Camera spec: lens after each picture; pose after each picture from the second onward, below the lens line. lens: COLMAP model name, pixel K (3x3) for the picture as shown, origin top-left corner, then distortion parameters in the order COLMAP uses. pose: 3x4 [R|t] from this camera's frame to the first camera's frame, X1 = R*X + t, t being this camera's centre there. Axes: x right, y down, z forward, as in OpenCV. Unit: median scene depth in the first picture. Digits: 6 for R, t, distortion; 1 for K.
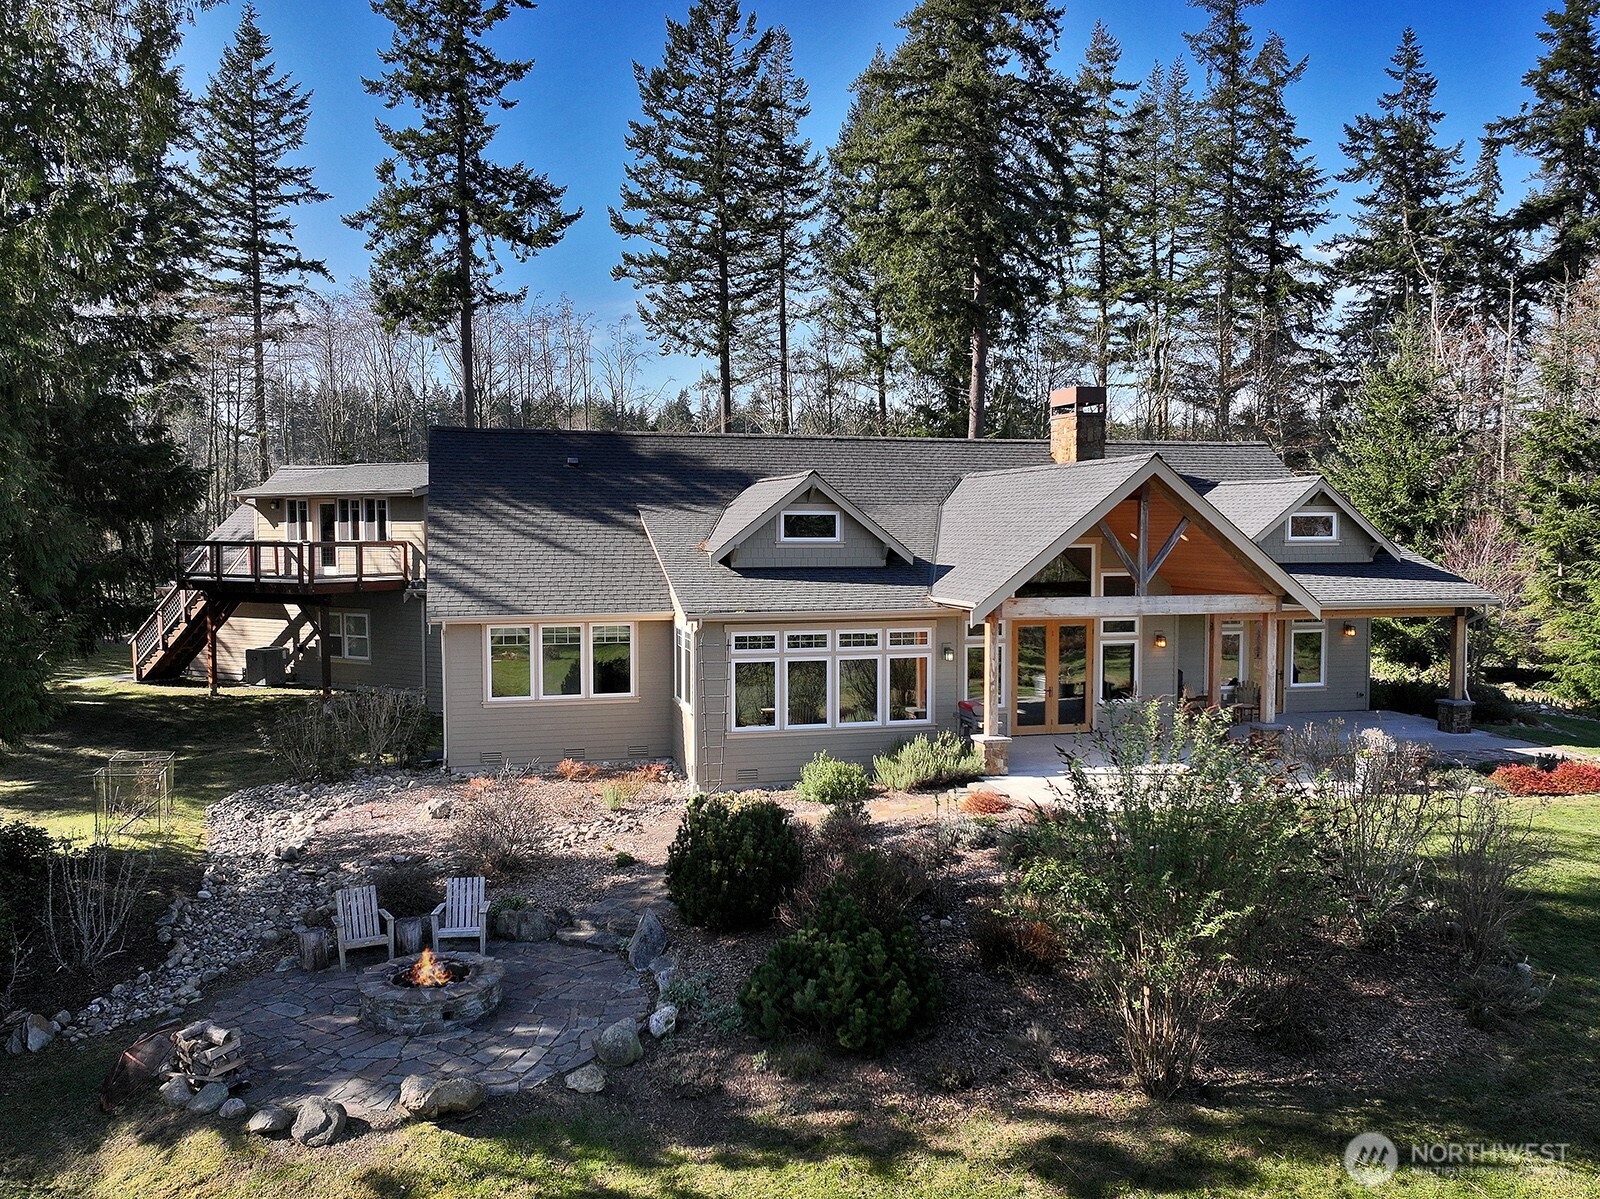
lens RADIAL K [[1263.7, 0, 801.1], [0, 1263.7, 592.5], [0, 0, 1]] dist [0.006991, -0.002901]
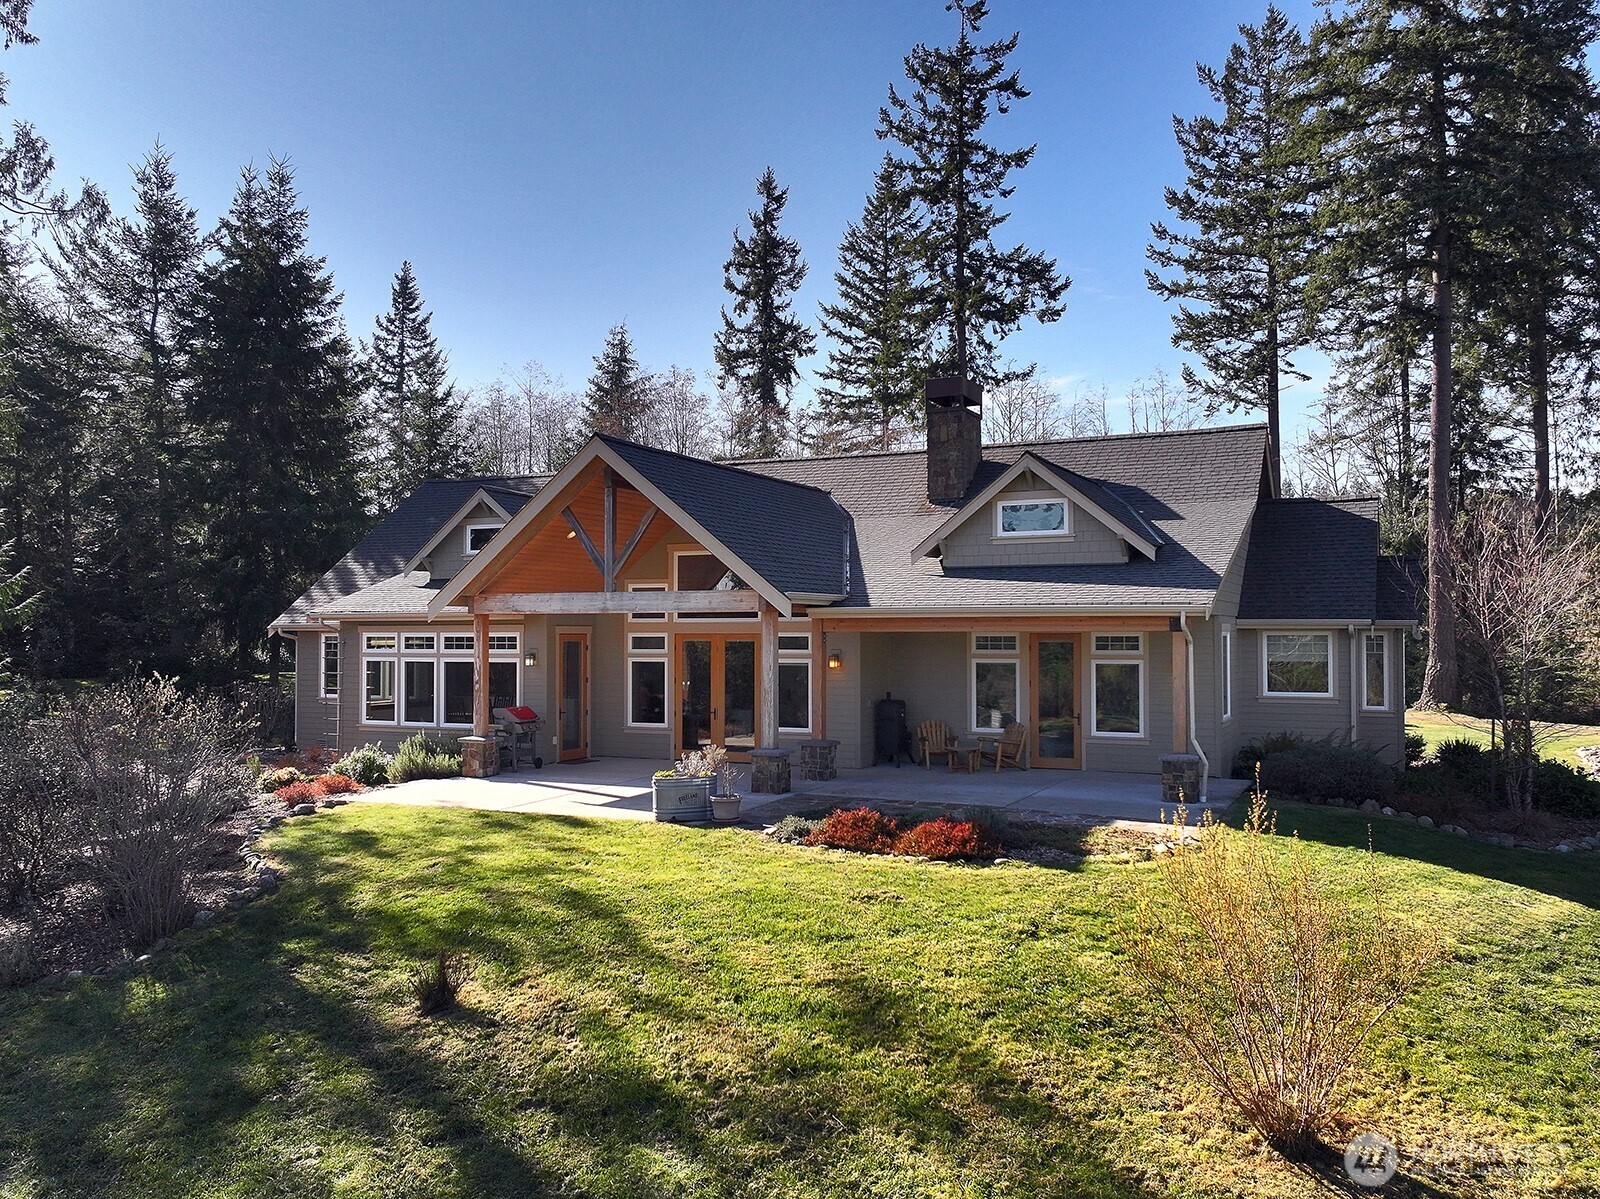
lens RADIAL K [[1263.7, 0, 799.6], [0, 1263.7, 611.9], [0, 0, 1]] dist [0.006991, -0.002901]
pose [[0.758778, -0.013504, -0.651209, 0.307135], [-0.028884, 0.998104, -0.054353, 0.019400], [0.650708, 0.060051, 0.756950, 0.121715]]
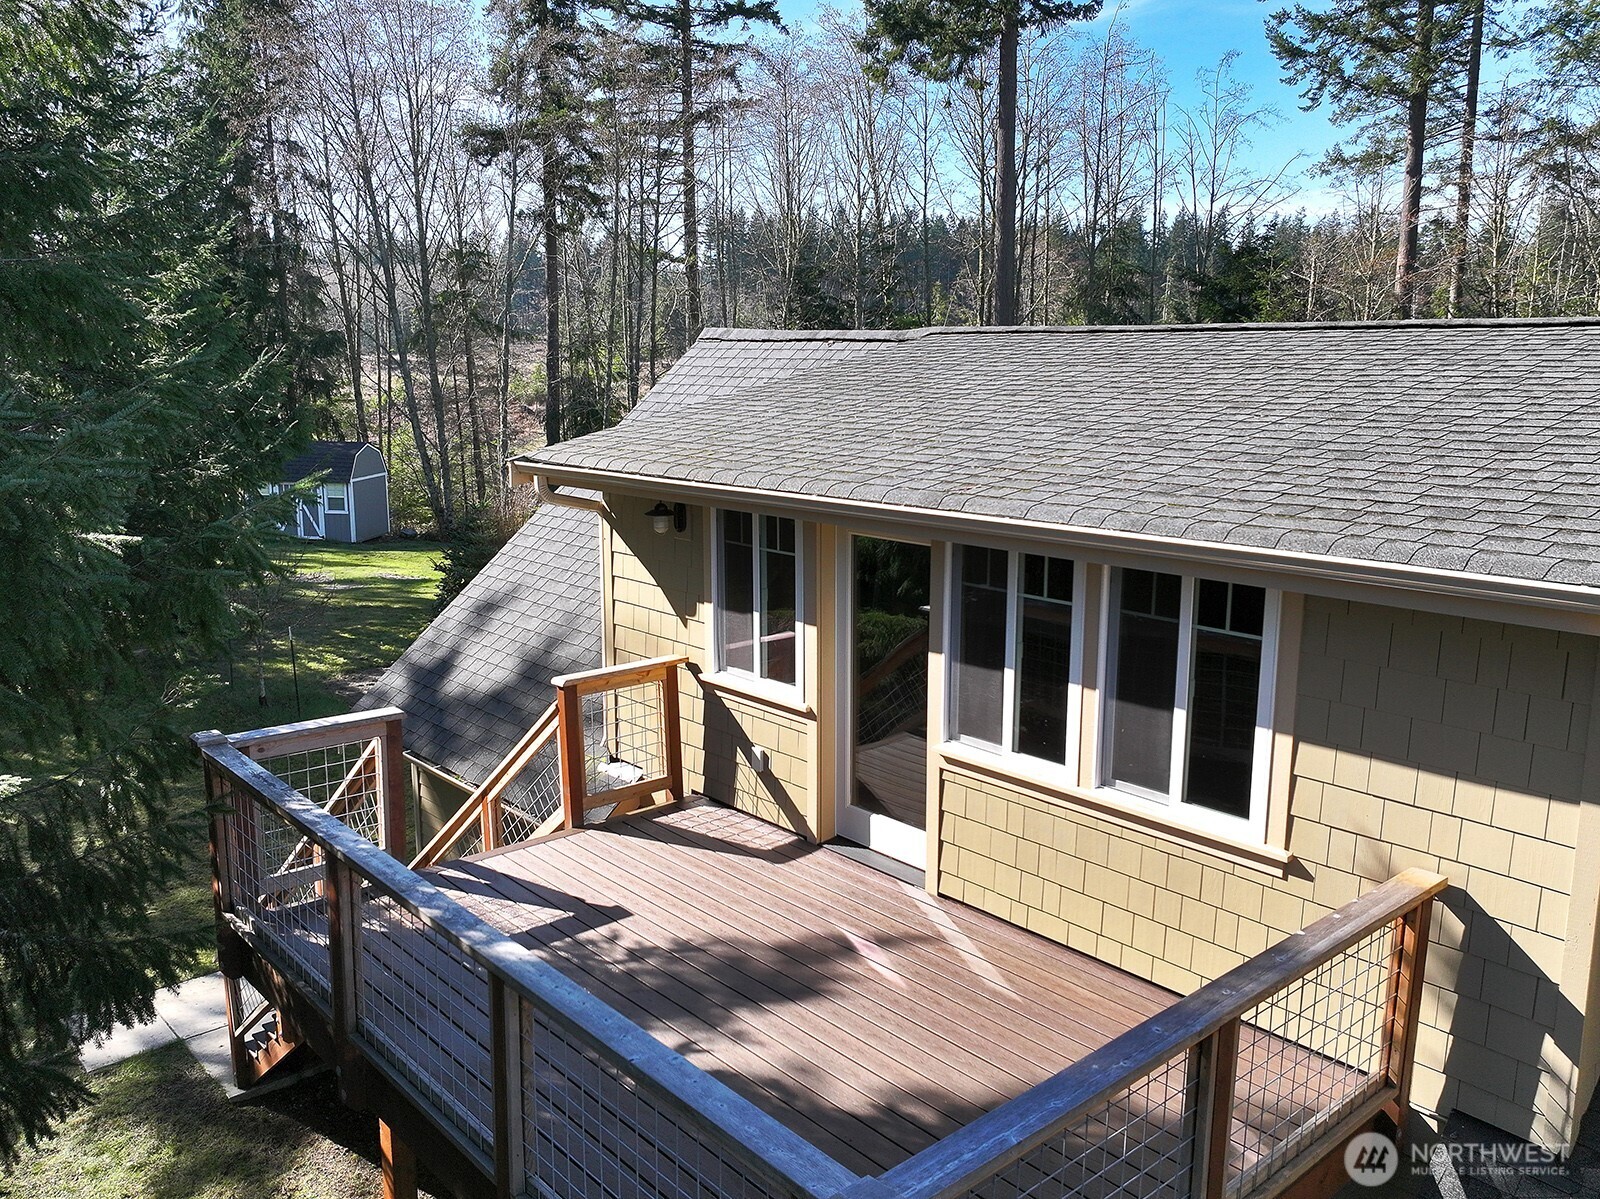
lens RADIAL K [[1263.7, 0, 801.2], [0, 1263.7, 600.6], [0, 0, 1]] dist [0.006991, -0.002901]
pose [[0.947578, 0.063764, -0.313098, -0.151583], [-0.019484, 0.989593, 0.142569, -0.043517], [0.318931, -0.128994, 0.938959, 0.374522]]
